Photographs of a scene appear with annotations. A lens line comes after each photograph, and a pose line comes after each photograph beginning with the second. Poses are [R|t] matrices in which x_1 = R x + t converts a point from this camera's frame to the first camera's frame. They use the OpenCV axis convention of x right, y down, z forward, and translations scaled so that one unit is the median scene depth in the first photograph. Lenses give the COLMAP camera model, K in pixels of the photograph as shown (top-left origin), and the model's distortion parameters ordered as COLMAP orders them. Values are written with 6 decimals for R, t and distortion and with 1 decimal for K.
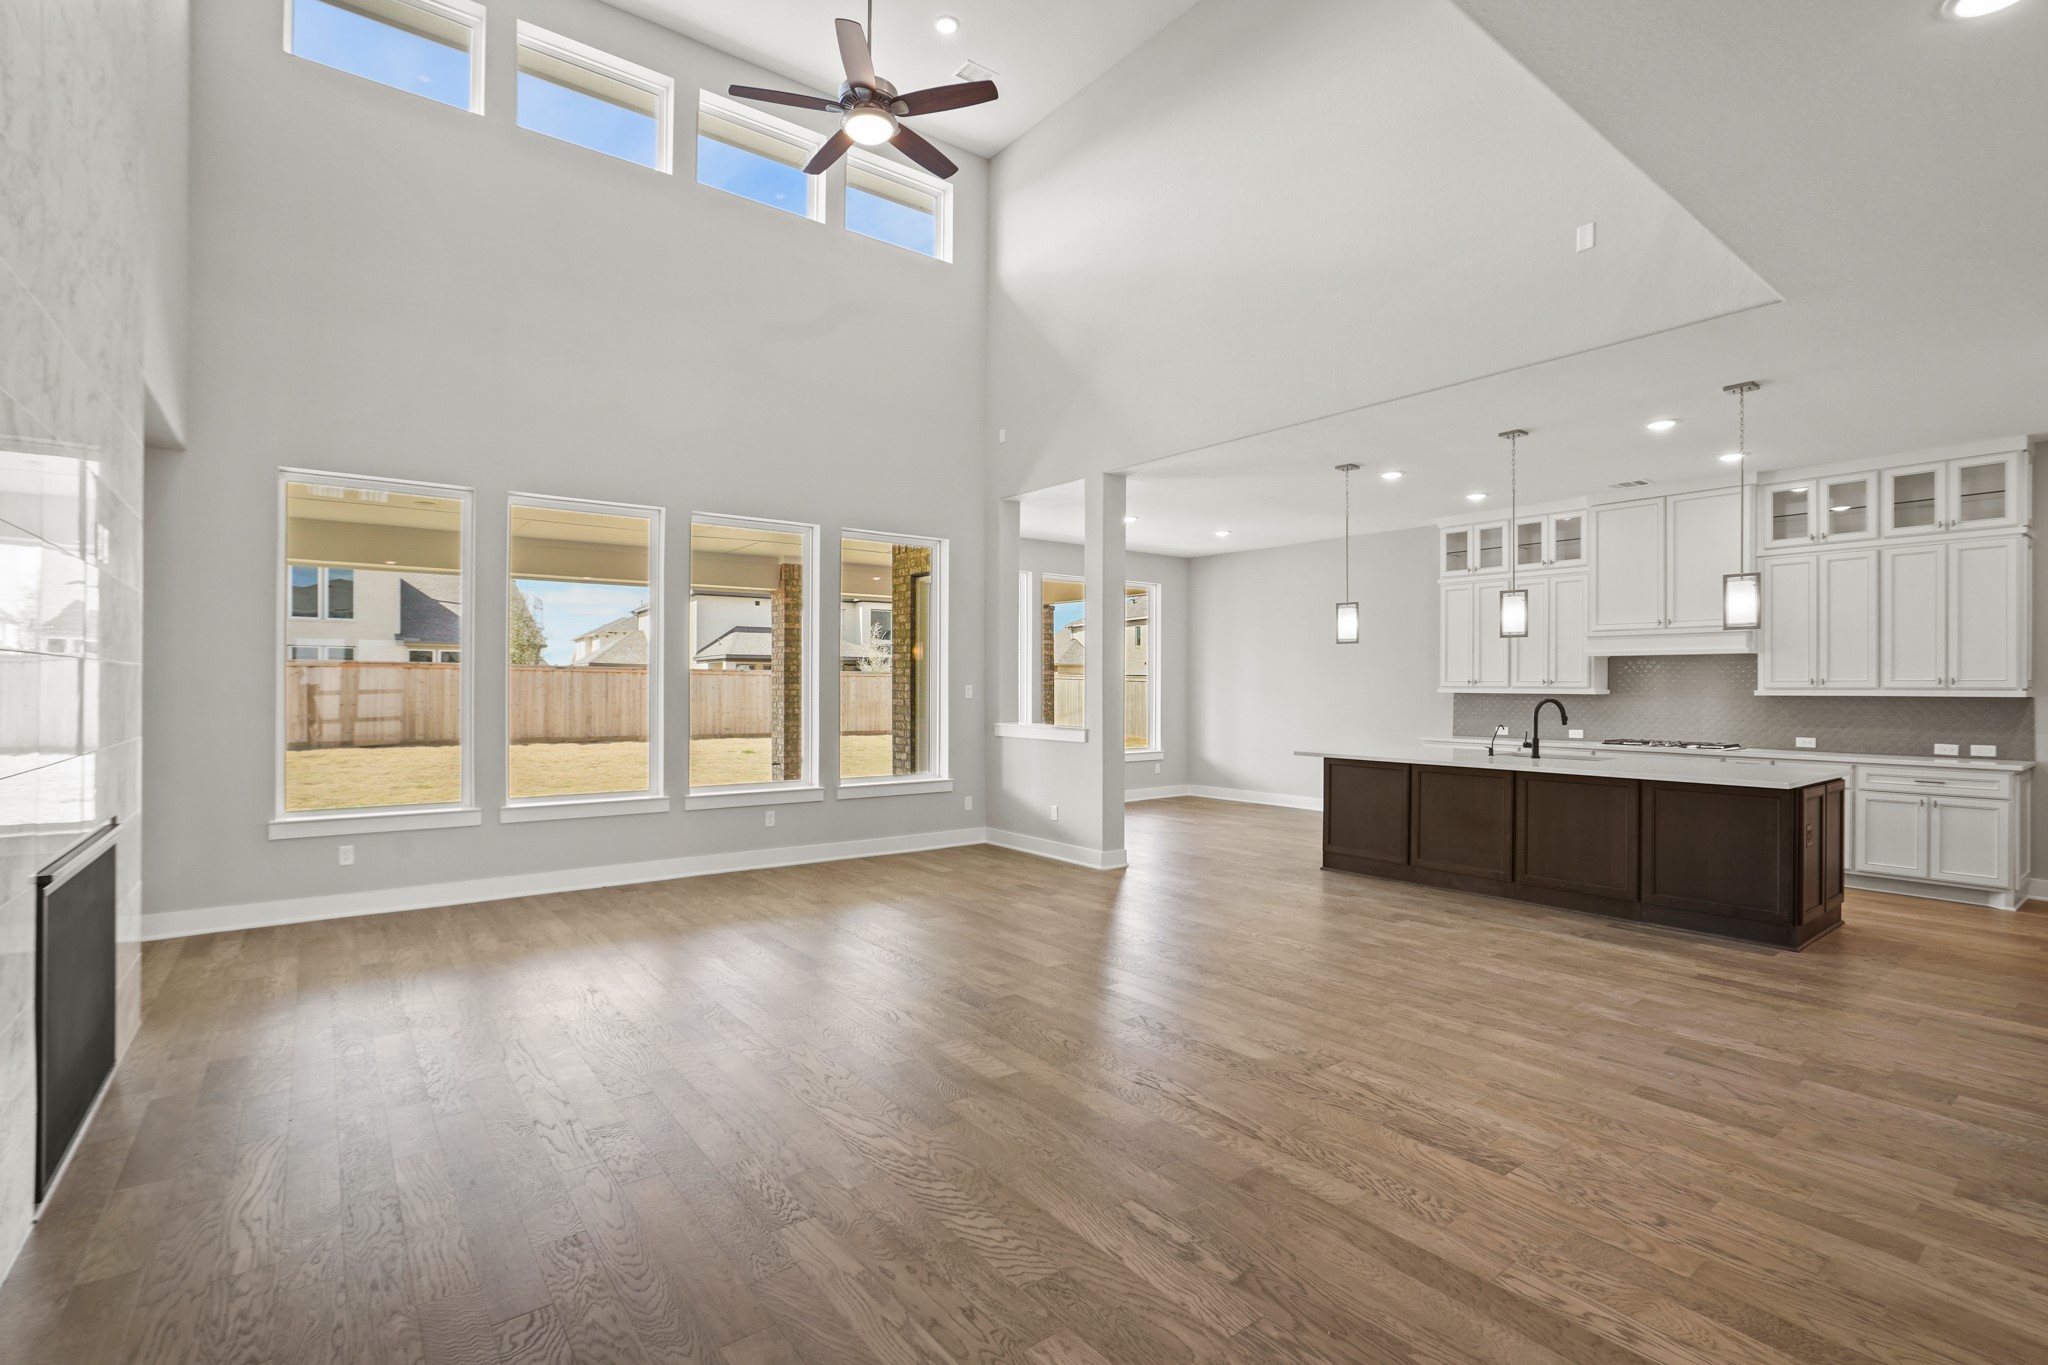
lens RADIAL K [[939.2, 0, 1011.0], [0, 939.2, 678.6], [0, 0, 1]] dist [0.002311, 0.004163]
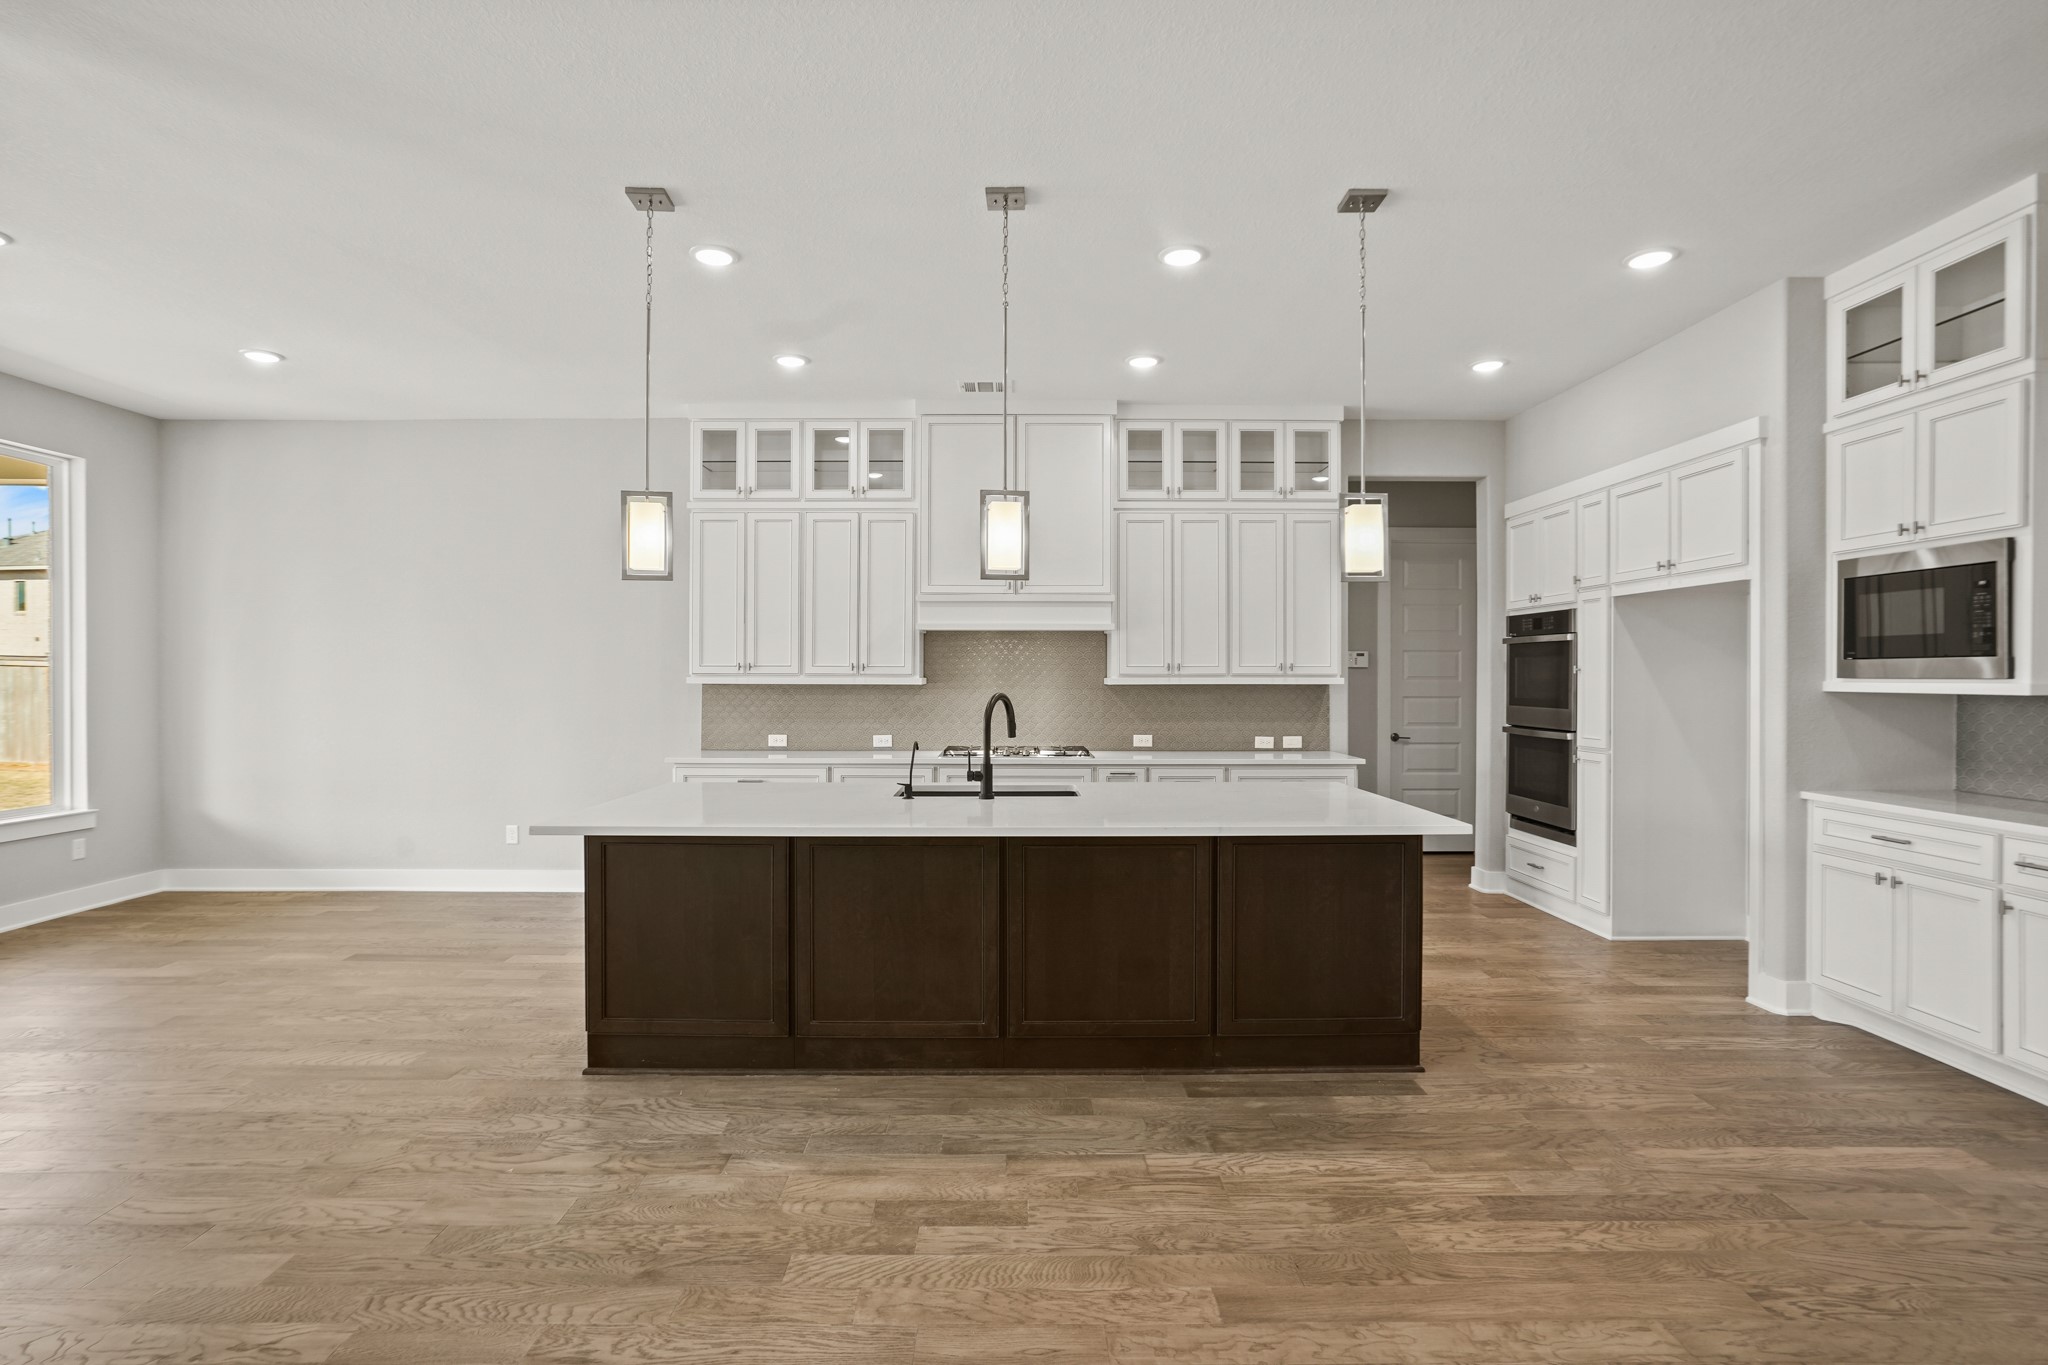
lens RADIAL K [[1006.1, 0, 1026.8], [0, 1006.1, 681.8], [0, 0, 1]] dist [-0.025597, 0.009084]
pose [[0.597359, -0.006254, 0.801949, 0.081643], [-0.005510, 0.999914, 0.011902, 0.006602], [-0.801955, -0.011528, 0.597273, 0.618227]]
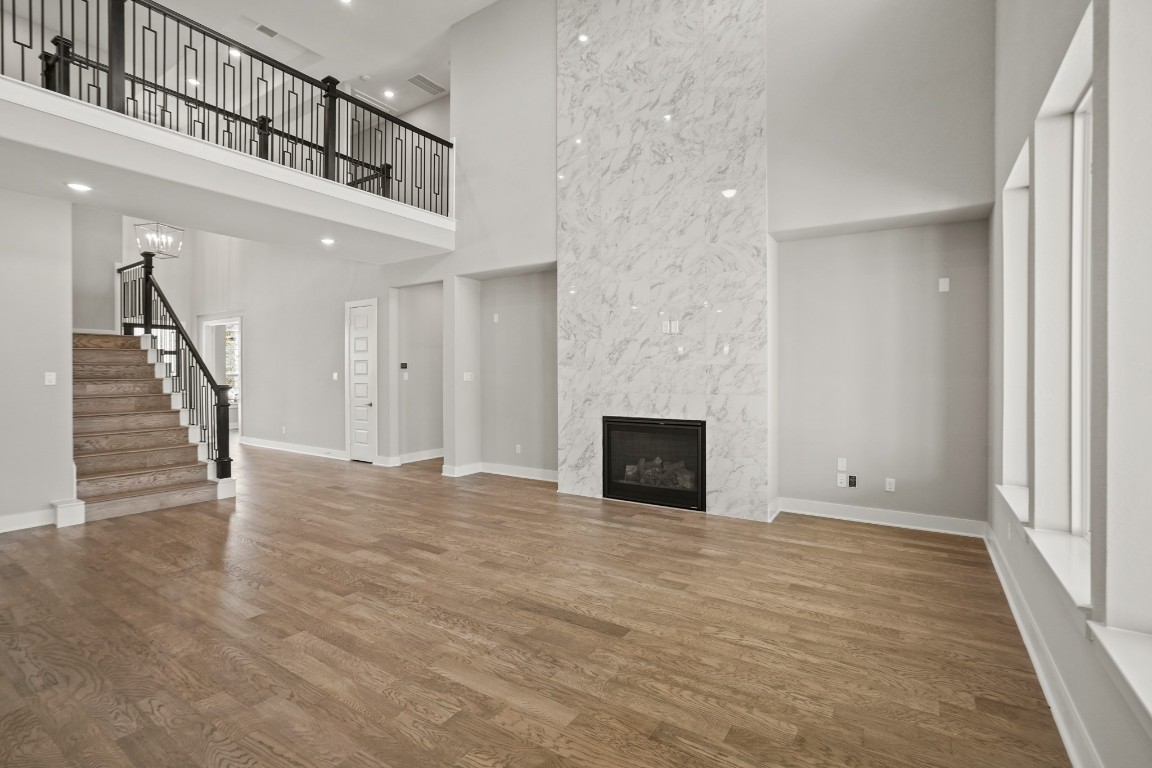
lens RADIAL K [[535.5, 0, 565.2], [0, 535.5, 388.1], [0, 0, 1]] dist [-0.034827, 0.011451]
pose [[-0.946245, 0.002174, -0.323443, -0.035590], [-0.003323, 0.999859, 0.016440, 0.009871], [0.323434, 0.016631, -0.946105, 1.224203]]
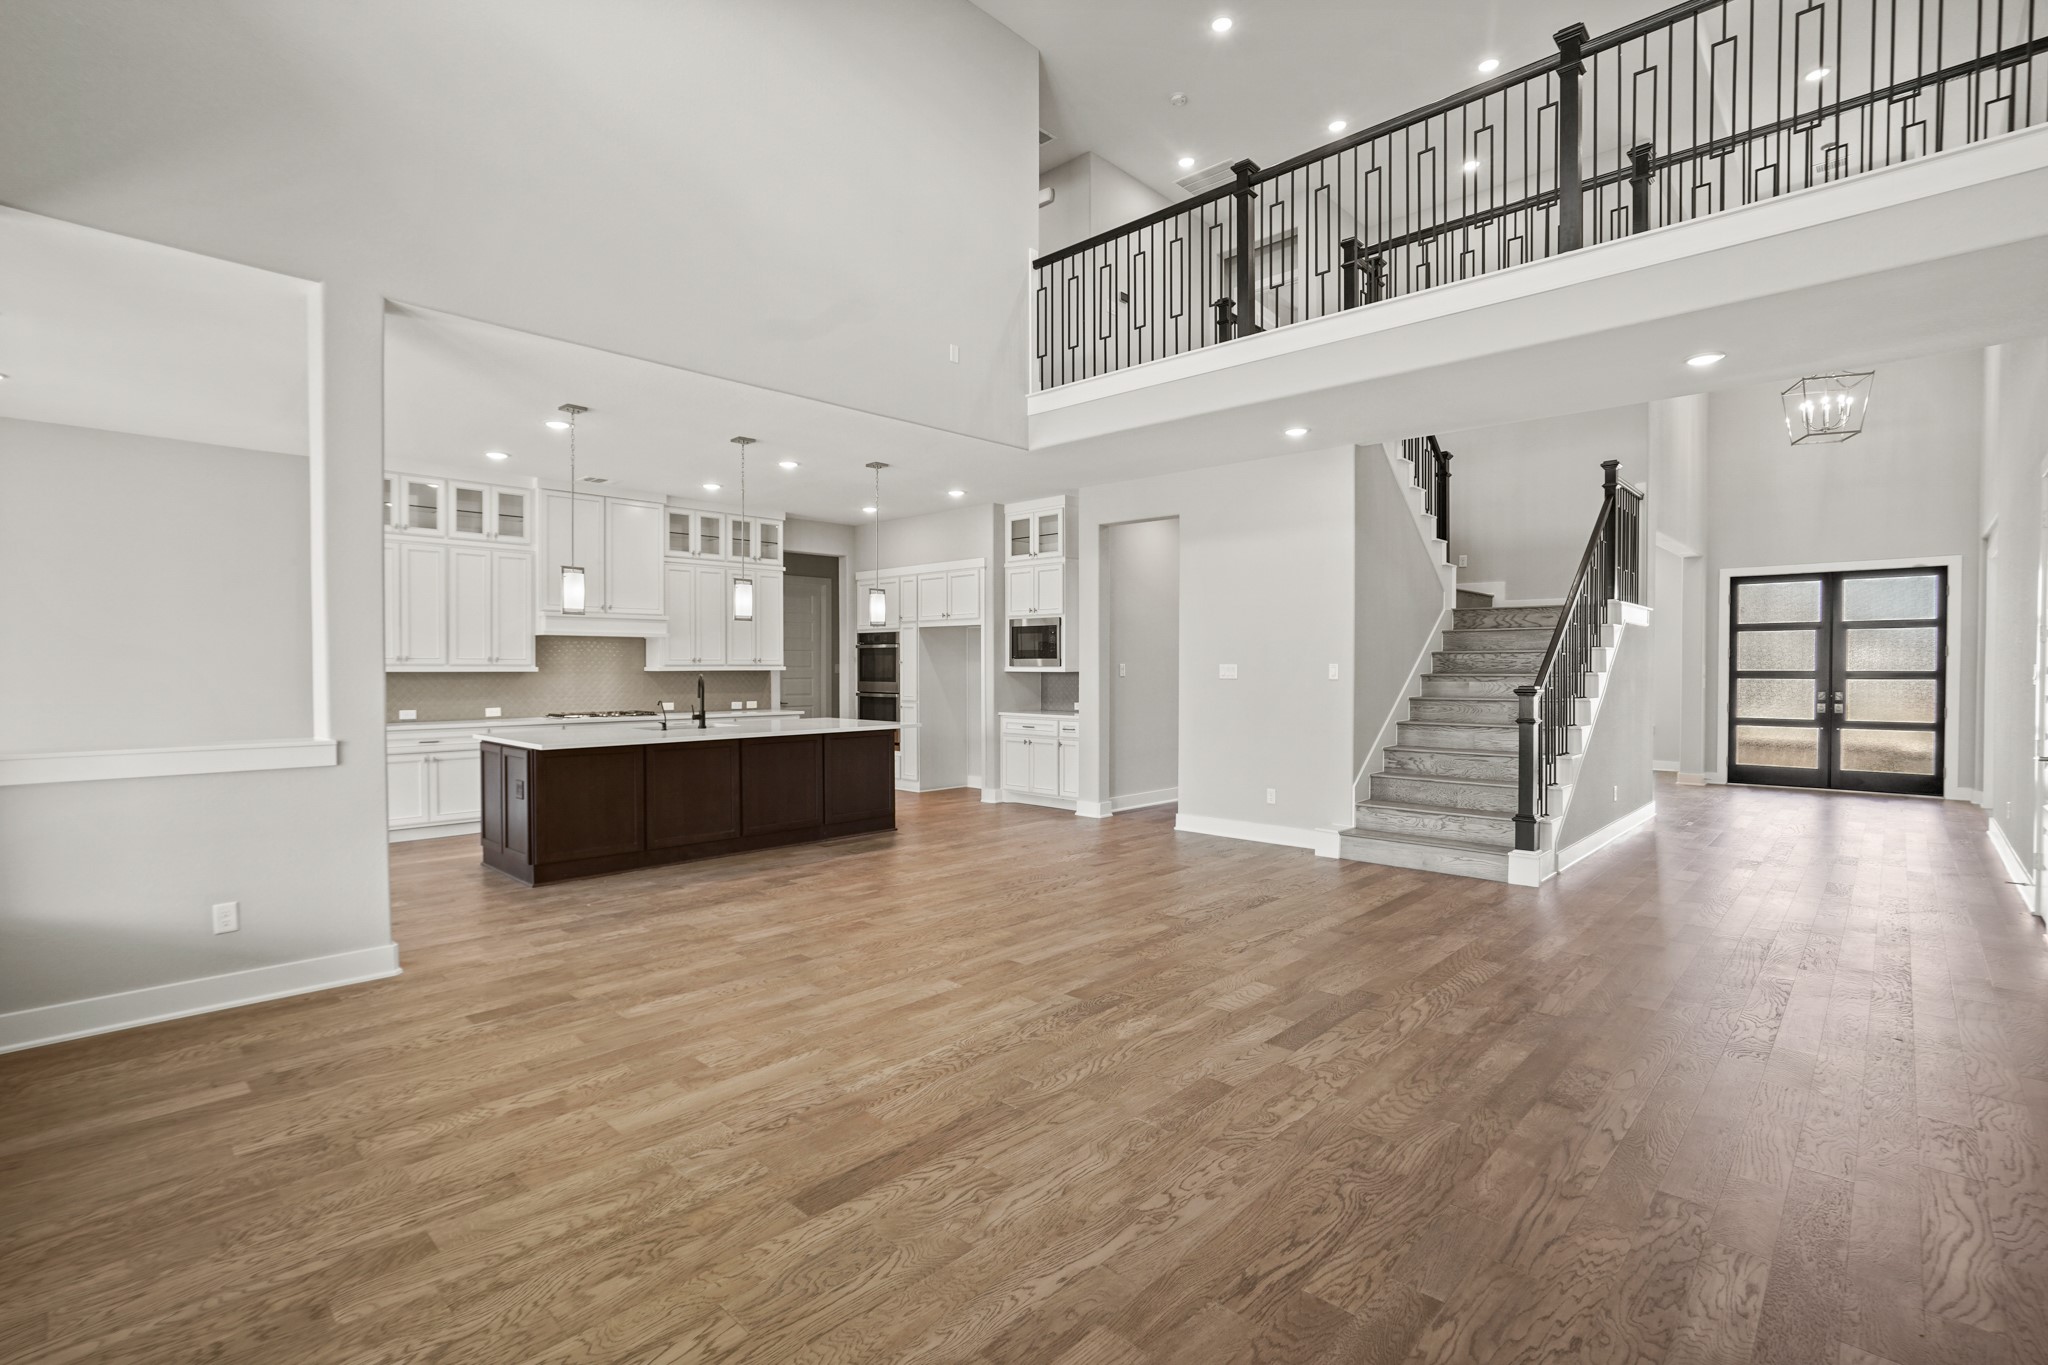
lens RADIAL K [[952.0, 0, 1028.2], [0, 952.0, 691.9], [0, 0, 1]] dist [-0.034827, 0.011451]
pose [[-0.157356, -0.030567, 0.987069, -0.609936], [-0.008497, 0.999526, 0.029598, 0.004641], [-0.987505, -0.003730, -0.157541, 0.790219]]
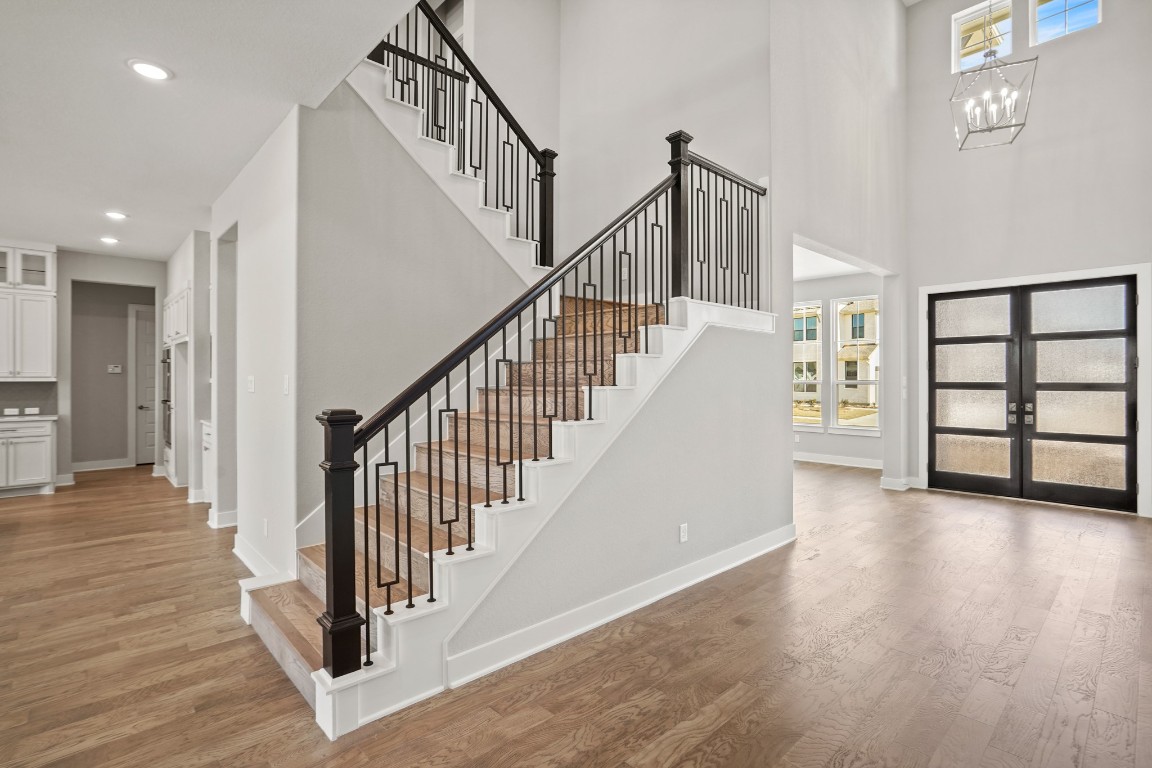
lens RADIAL K [[535.5, 0, 590.3], [0, 535.5, 372.3], [0, 0, 1]] dist [-0.034827, 0.011451]
pose [[-0.097537, 0.006088, 0.995213, -0.088005], [-0.008351, 0.999941, -0.006936, -0.000534], [-0.995197, -0.008987, -0.097481, 0.022146]]
